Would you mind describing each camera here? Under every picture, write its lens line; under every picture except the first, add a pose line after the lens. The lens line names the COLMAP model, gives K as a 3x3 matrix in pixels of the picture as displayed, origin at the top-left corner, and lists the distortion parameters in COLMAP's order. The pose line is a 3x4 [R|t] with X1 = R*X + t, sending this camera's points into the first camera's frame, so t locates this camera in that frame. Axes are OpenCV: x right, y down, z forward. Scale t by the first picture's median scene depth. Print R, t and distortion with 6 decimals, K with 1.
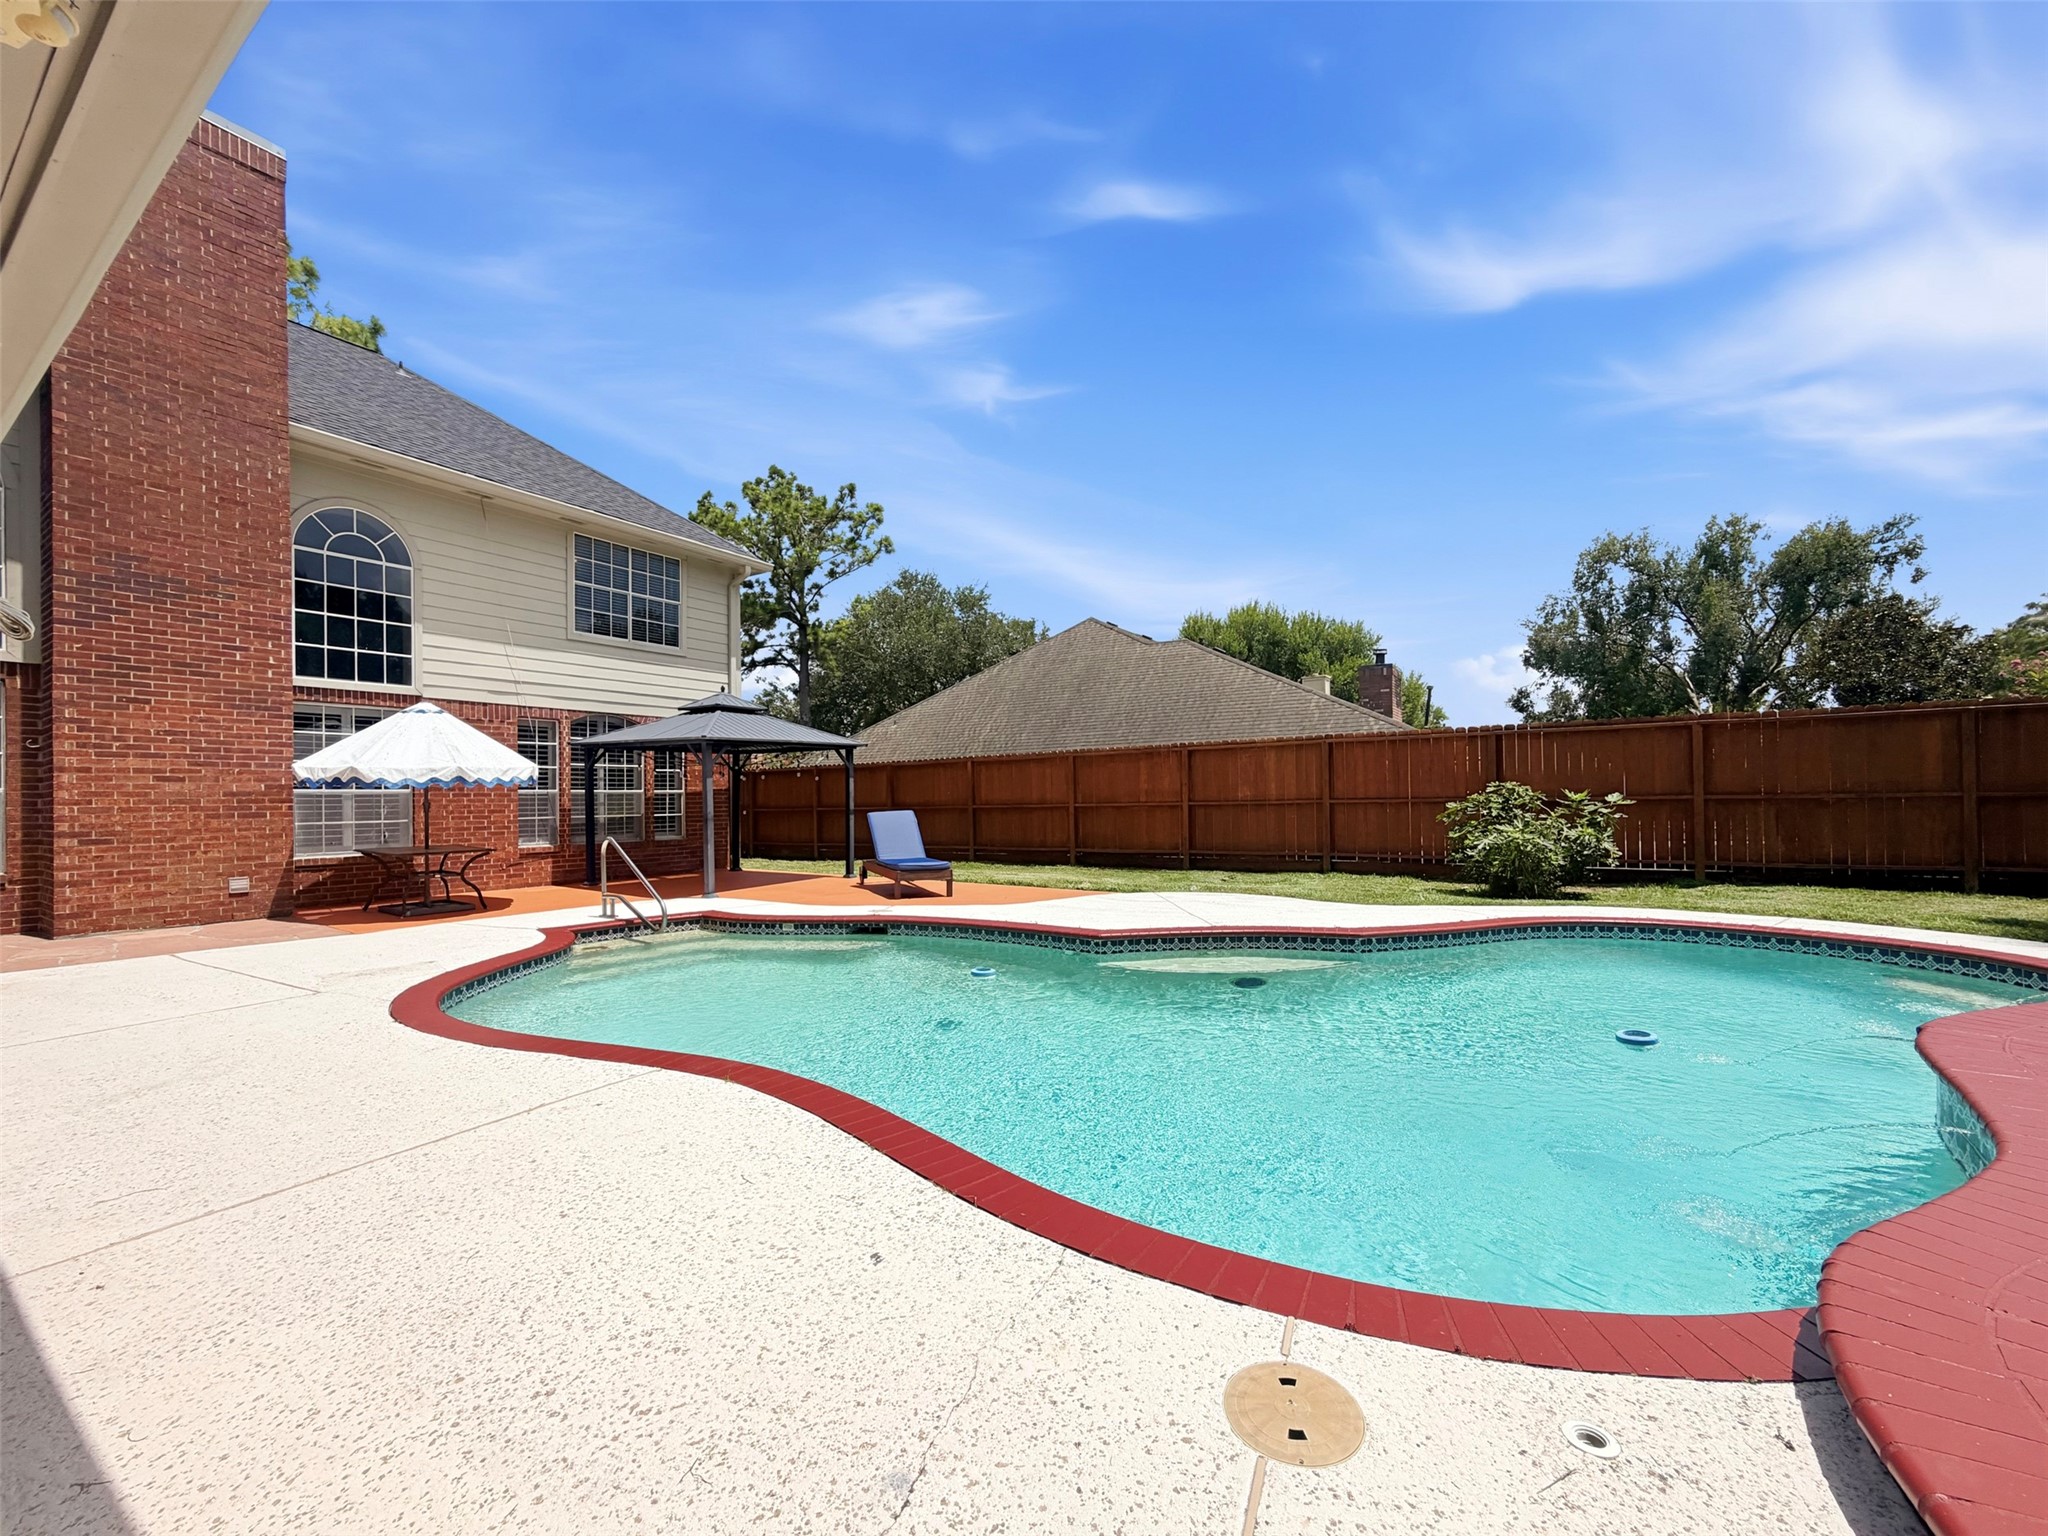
lens RADIAL K [[849.4, 0, 1024.0], [0, 849.4, 768.0], [0, 0, 1]] dist [-0.000806, -0.000069]
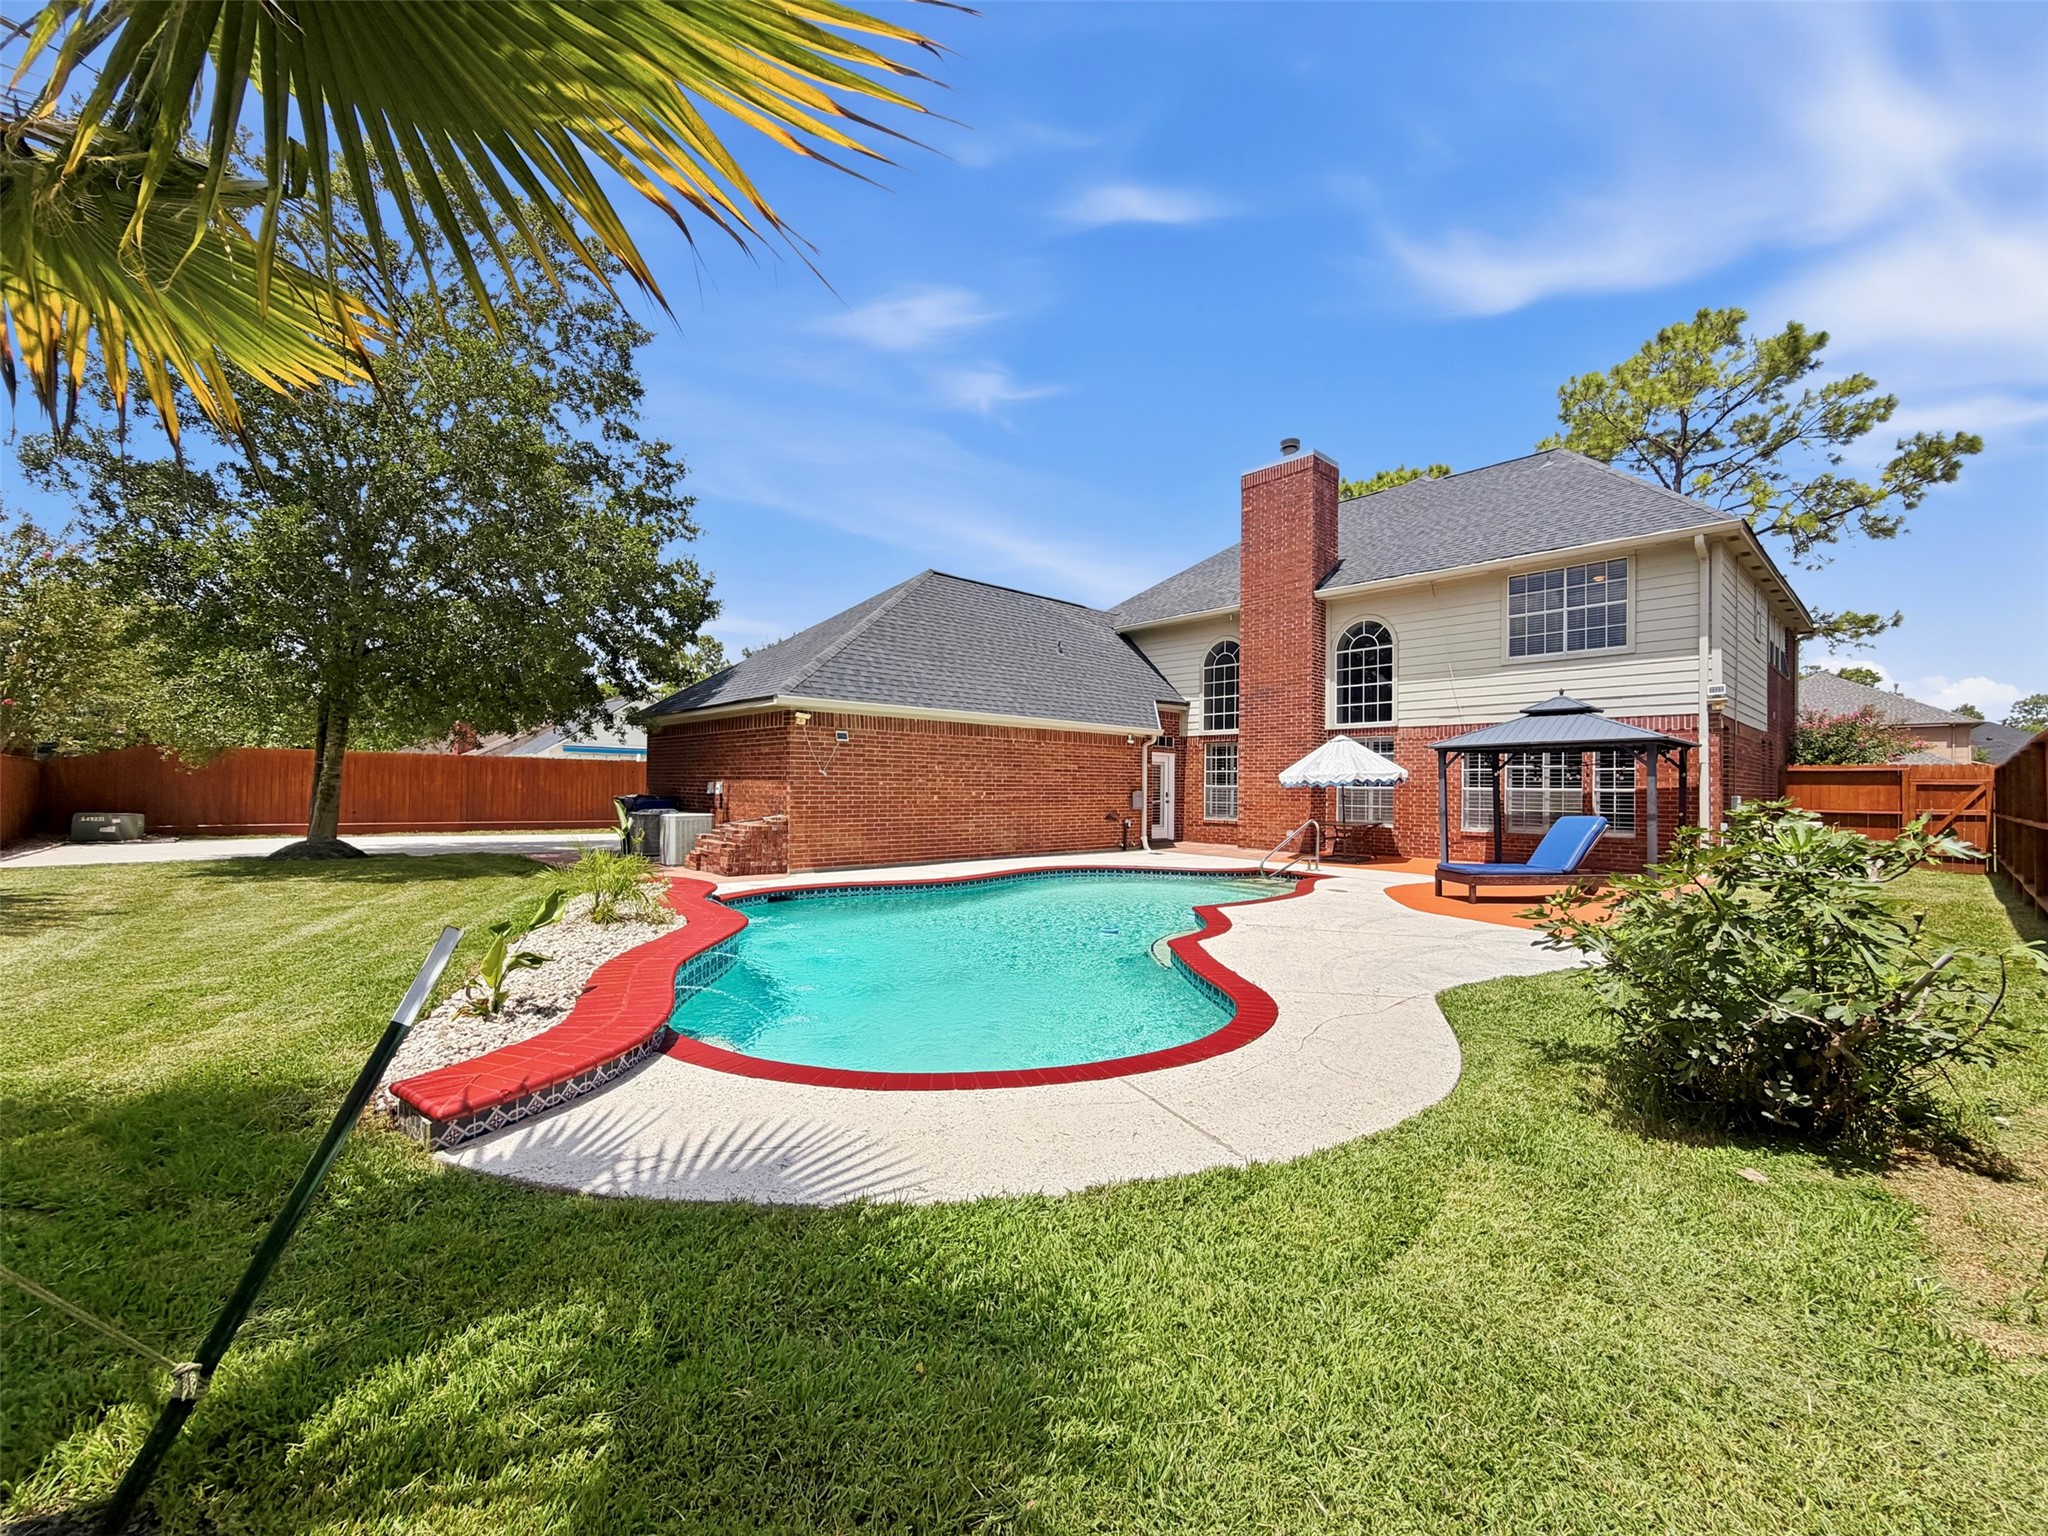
lens RADIAL K [[849.4, 0, 1024.0], [0, 849.4, 768.0], [0, 0, 1]] dist [-0.000806, -0.000069]
pose [[-0.235933, -0.014440, -0.971662, 0.841738], [0.031242, 0.999260, -0.022436, 0.003935], [0.971267, -0.035650, -0.235307, 0.619971]]
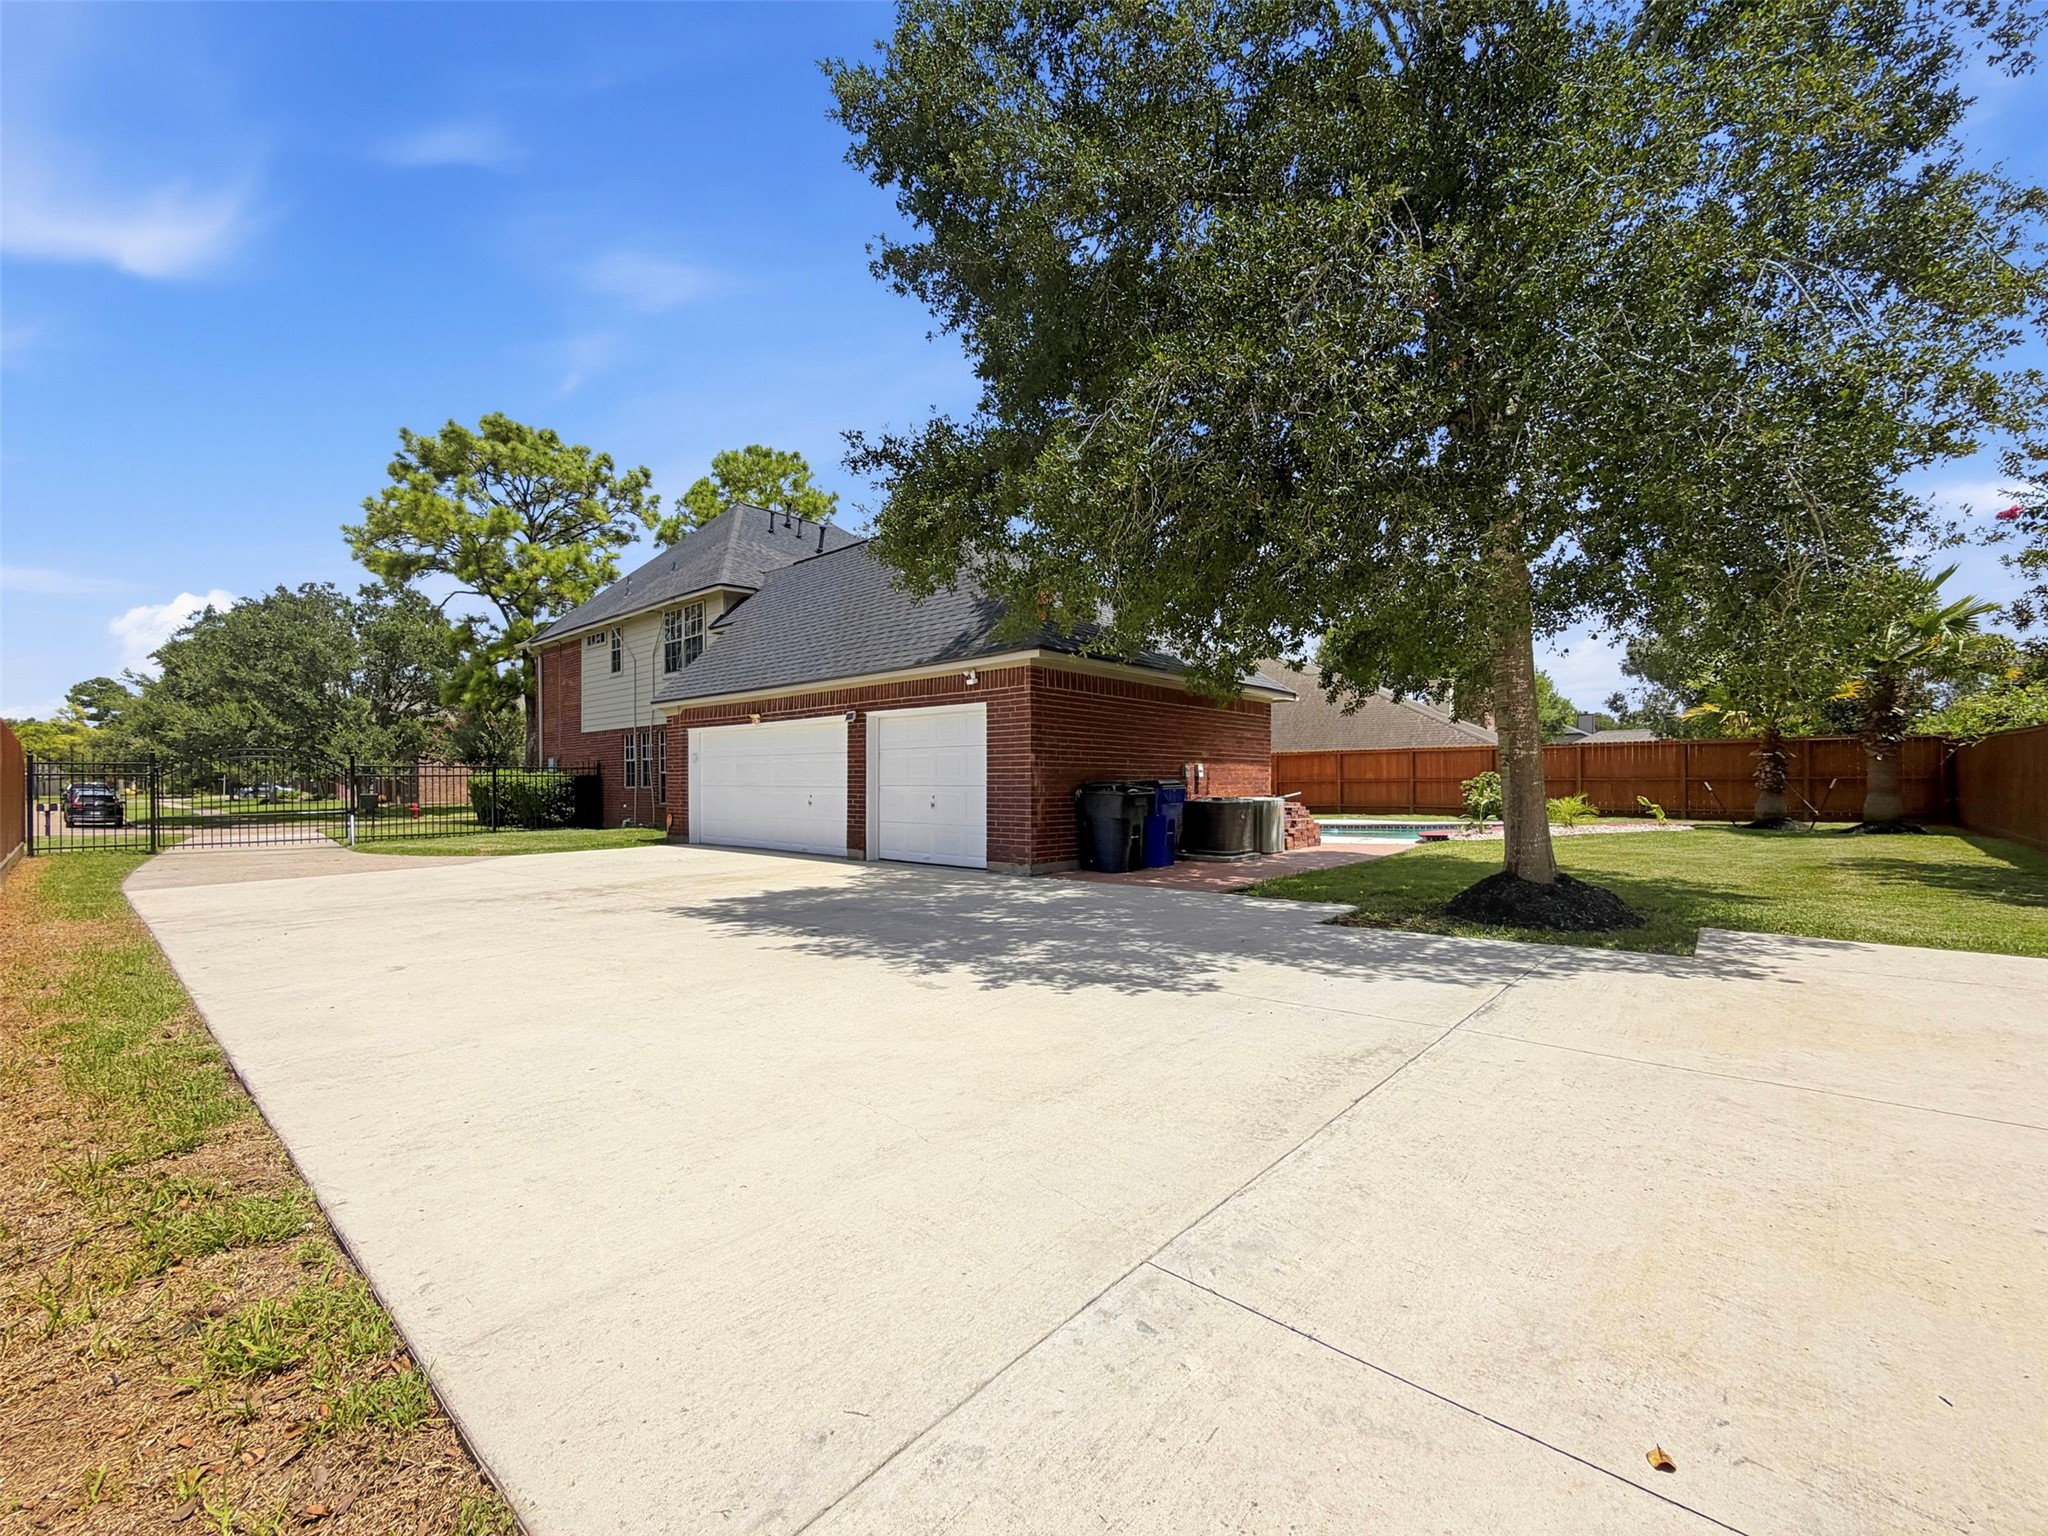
lens RADIAL K [[849.4, 0, 1024.0], [0, 849.4, 768.0], [0, 0, 1]] dist [-0.000806, -0.000069]
pose [[0.989101, 0.005631, -0.147129, -0.253841], [-0.002565, 0.999776, 0.021018, -0.029604], [0.147214, -0.020412, 0.988894, -1.104737]]
